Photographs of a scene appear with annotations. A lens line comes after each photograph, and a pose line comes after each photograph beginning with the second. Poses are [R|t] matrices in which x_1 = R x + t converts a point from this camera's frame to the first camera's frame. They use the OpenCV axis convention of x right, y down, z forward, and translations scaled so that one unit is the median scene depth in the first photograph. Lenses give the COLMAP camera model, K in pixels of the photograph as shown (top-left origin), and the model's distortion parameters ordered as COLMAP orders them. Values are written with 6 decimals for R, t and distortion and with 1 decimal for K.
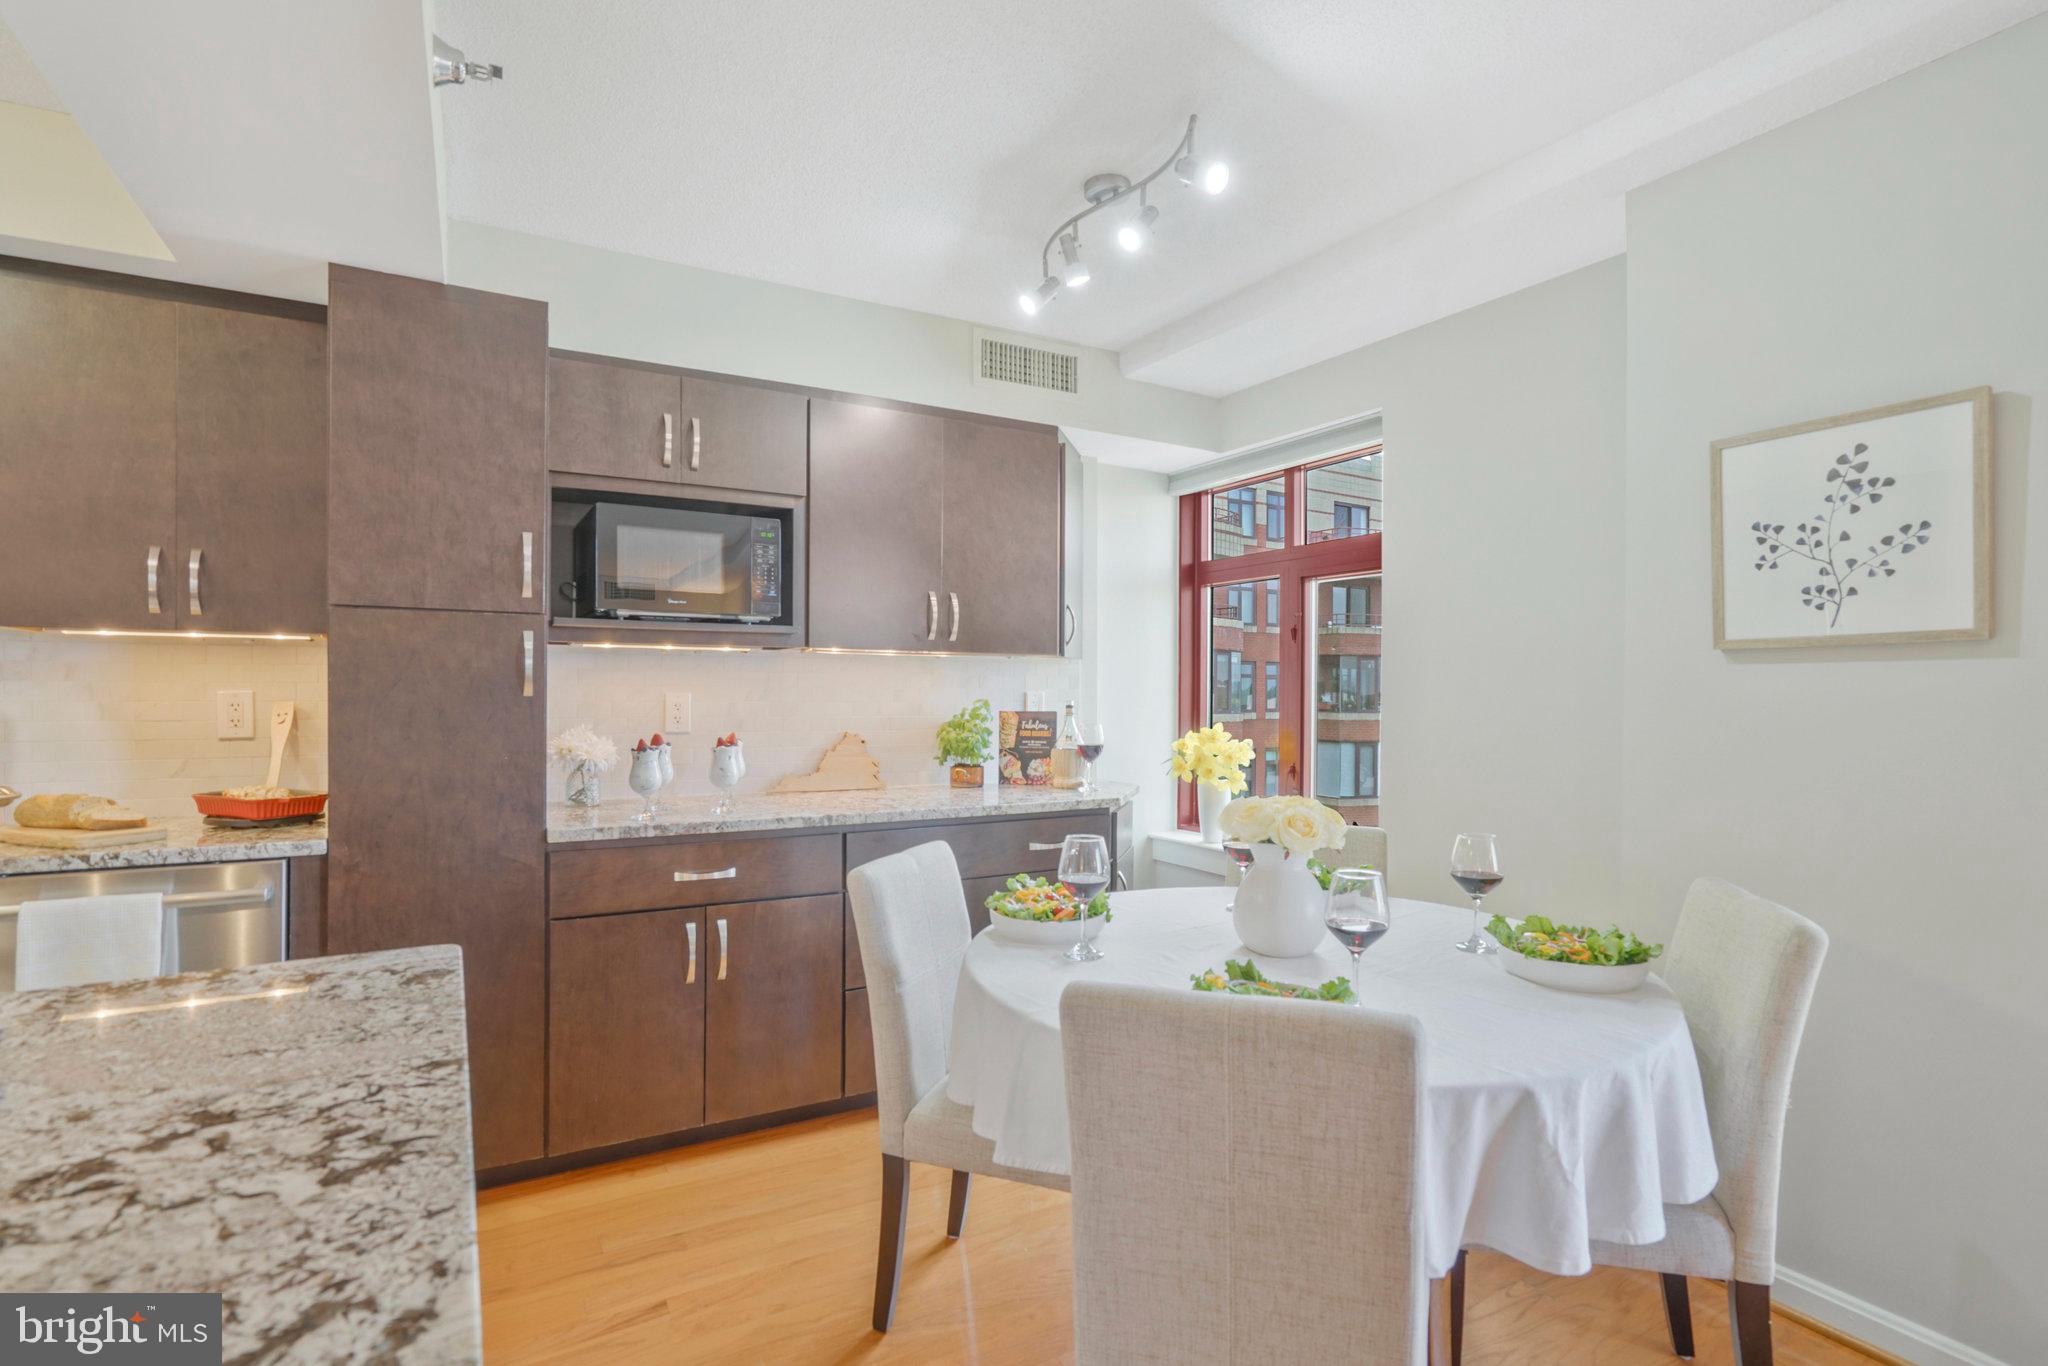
lens RADIAL K [[987.5, 0, 1027.3], [0, 987.5, 702.4], [0, 0, 1]] dist [-0.038397, 0.006042]
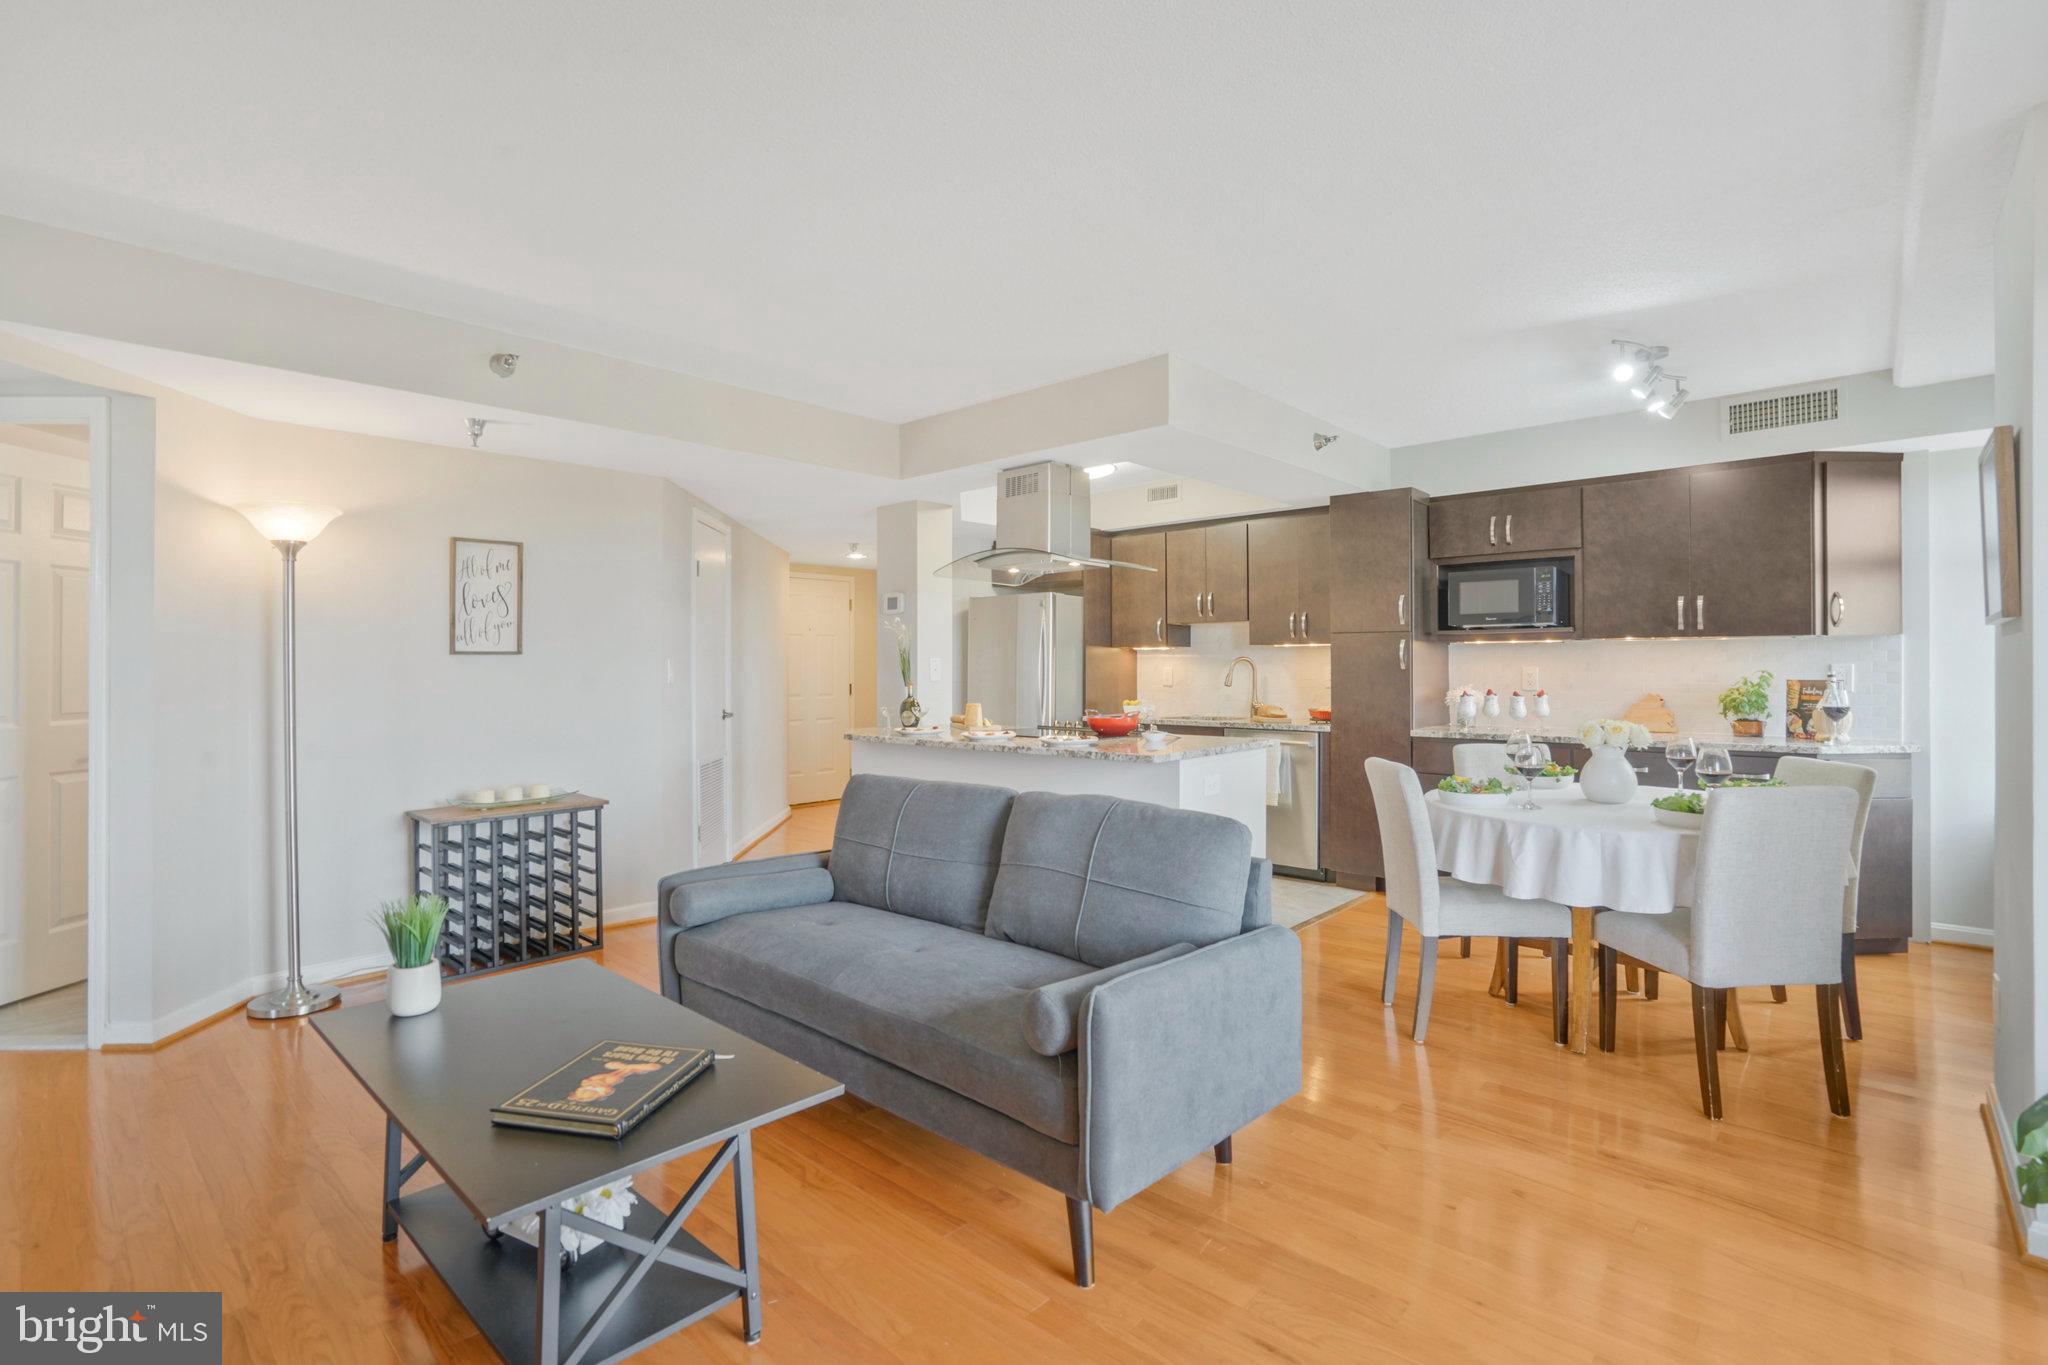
lens RADIAL K [[987.5, 0, 1018.3], [0, 987.5, 677.1], [0, 0, 1]] dist [-0.038397, 0.006042]
pose [[0.307558, 0.001831, -0.951527, 1.414740], [-0.006125, 0.999981, -0.000055, 0.019183], [0.951509, 0.005845, 0.307564, -0.542198]]
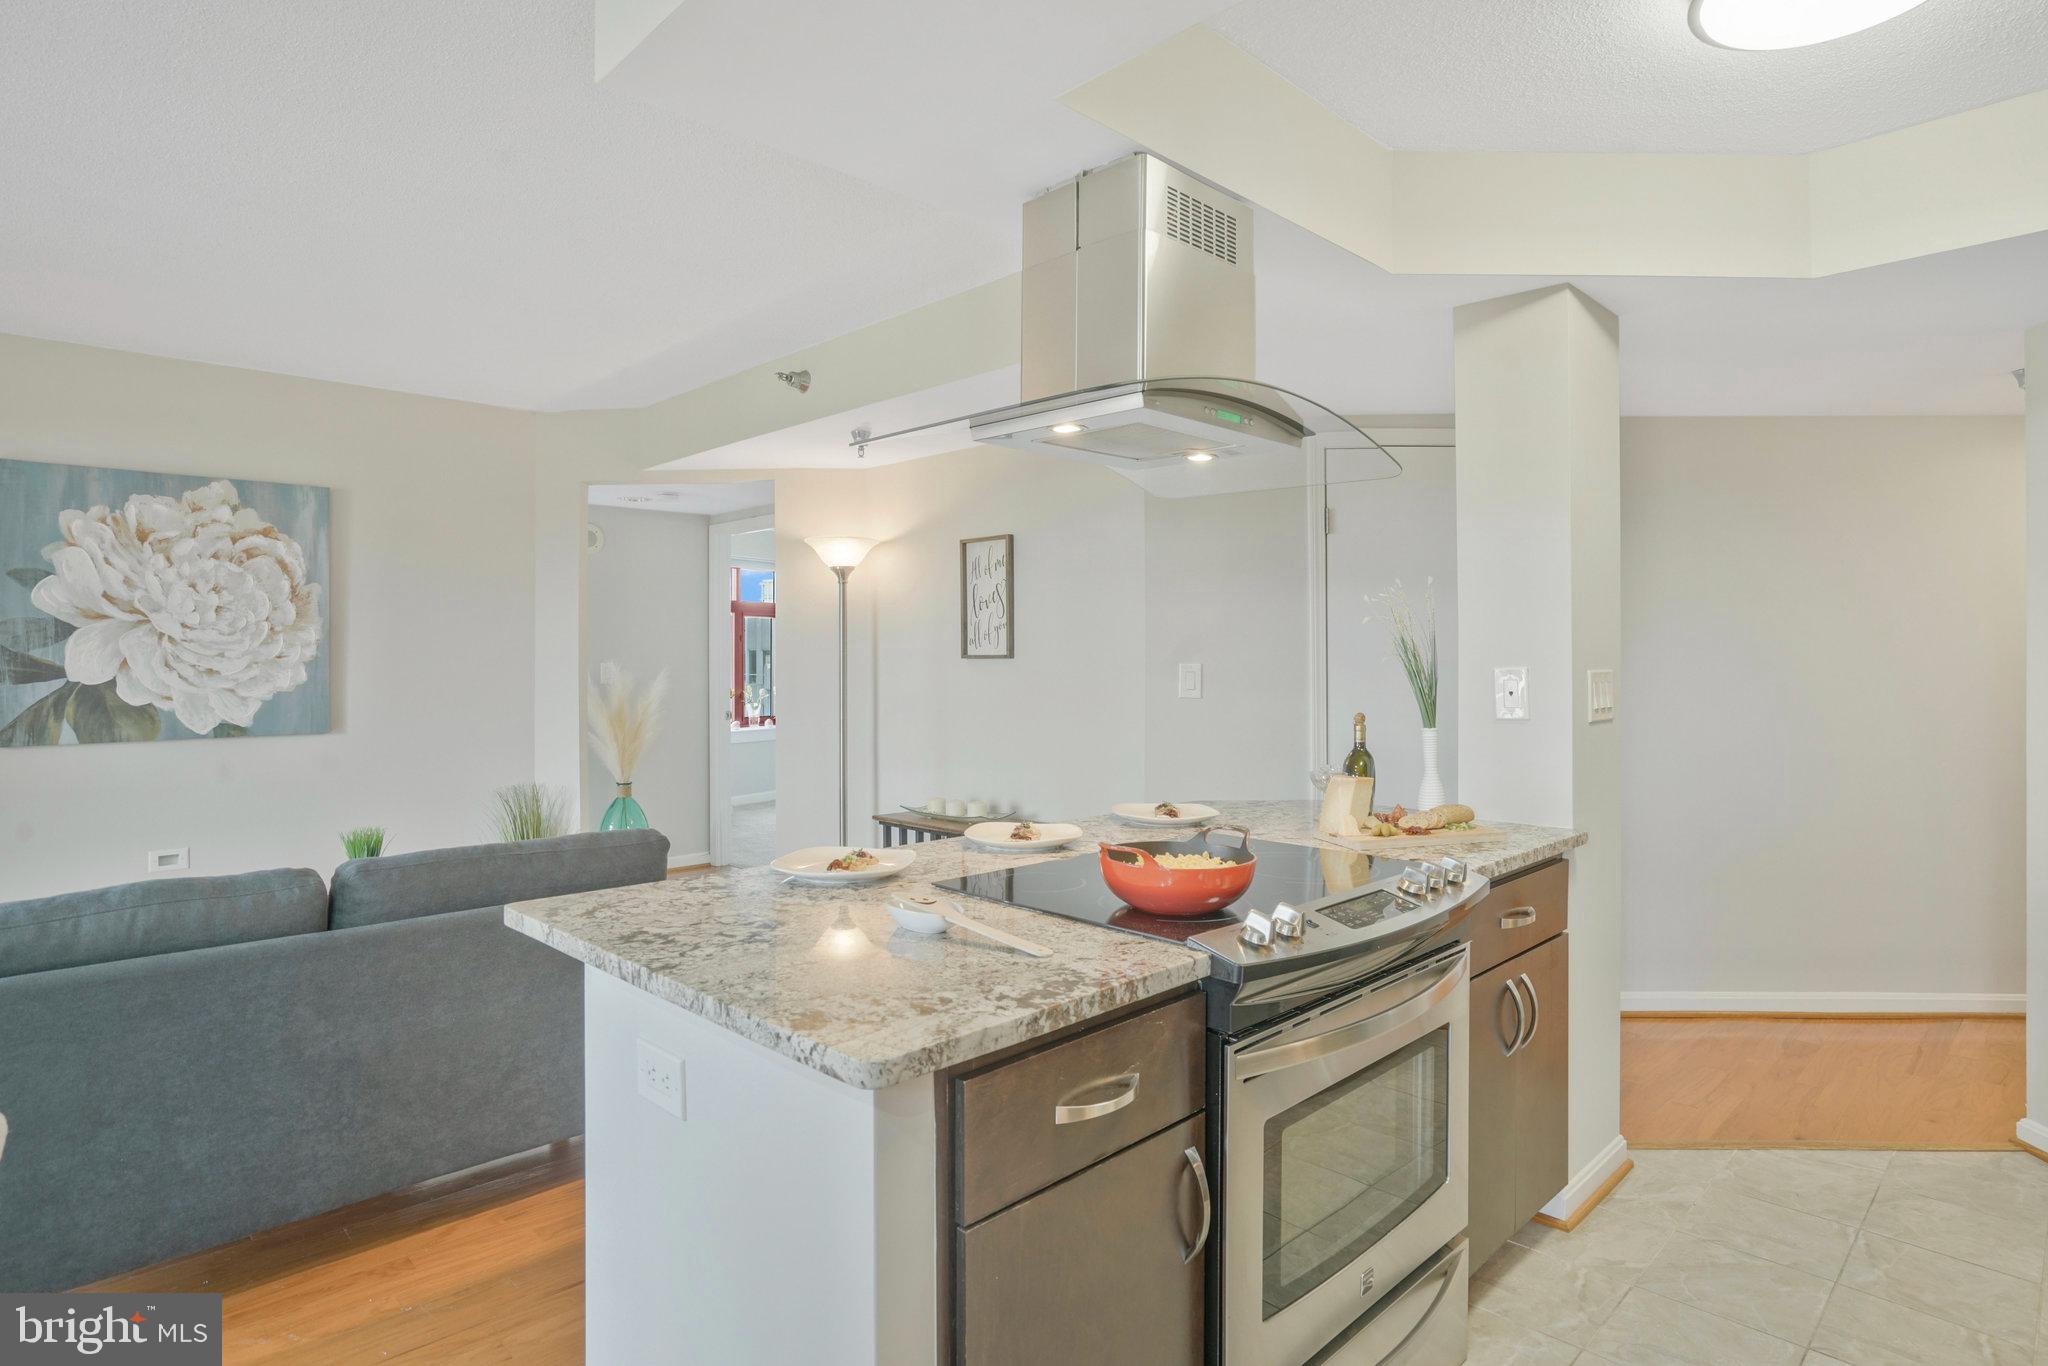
lens RADIAL K [[1108.5, 0, 1011.4], [0, 1108.5, 663.5], [0, 0, 1]] dist [-0.017243, 0.007710]
pose [[-0.973595, -0.002602, -0.228269, -0.290185], [-0.006977, 0.999807, 0.018359, -0.046728], [0.228178, 0.019467, -0.973425, 1.083596]]
